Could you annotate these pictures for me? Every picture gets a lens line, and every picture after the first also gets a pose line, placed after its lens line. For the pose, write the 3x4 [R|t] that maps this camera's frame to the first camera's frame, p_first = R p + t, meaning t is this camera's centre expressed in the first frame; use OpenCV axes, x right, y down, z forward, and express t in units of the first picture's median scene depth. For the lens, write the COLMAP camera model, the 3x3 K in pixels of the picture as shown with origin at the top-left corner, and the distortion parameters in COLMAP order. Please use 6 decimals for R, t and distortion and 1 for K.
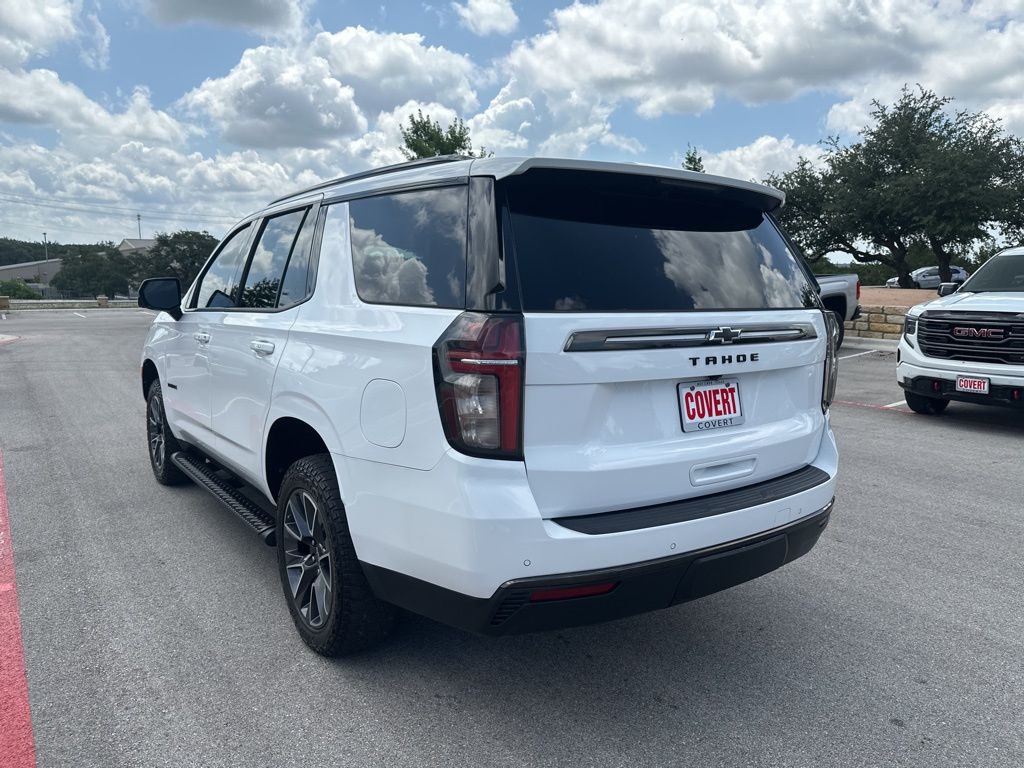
lens RADIAL K [[745.1, 0, 516.7], [0, 745.1, 402.8], [0, 0, 1]] dist [0.001670, 0.002422]
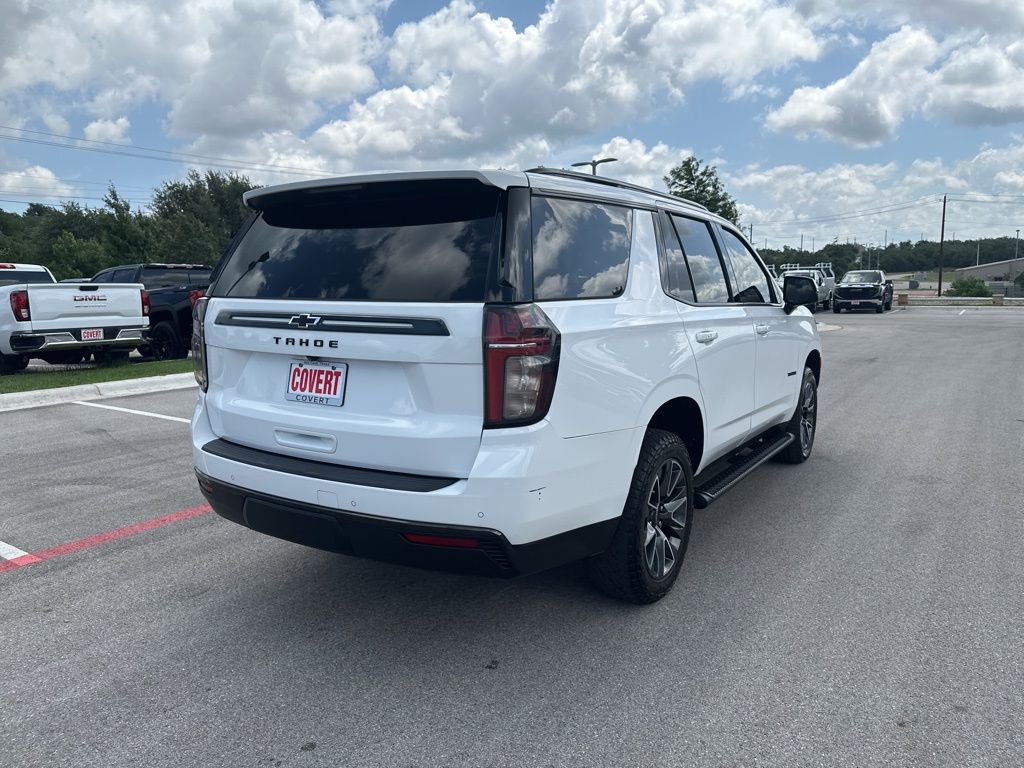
lens RADIAL K [[727.9, 0, 508.2], [0, 727.9, 401.8], [0, 0, 1]] dist [0.058634, -0.073586]
pose [[0.348421, 0.138339, -0.927073, 1.406215], [-0.135305, 0.986113, 0.096298, -0.115956], [0.927521, 0.091886, 0.362301, 0.875150]]
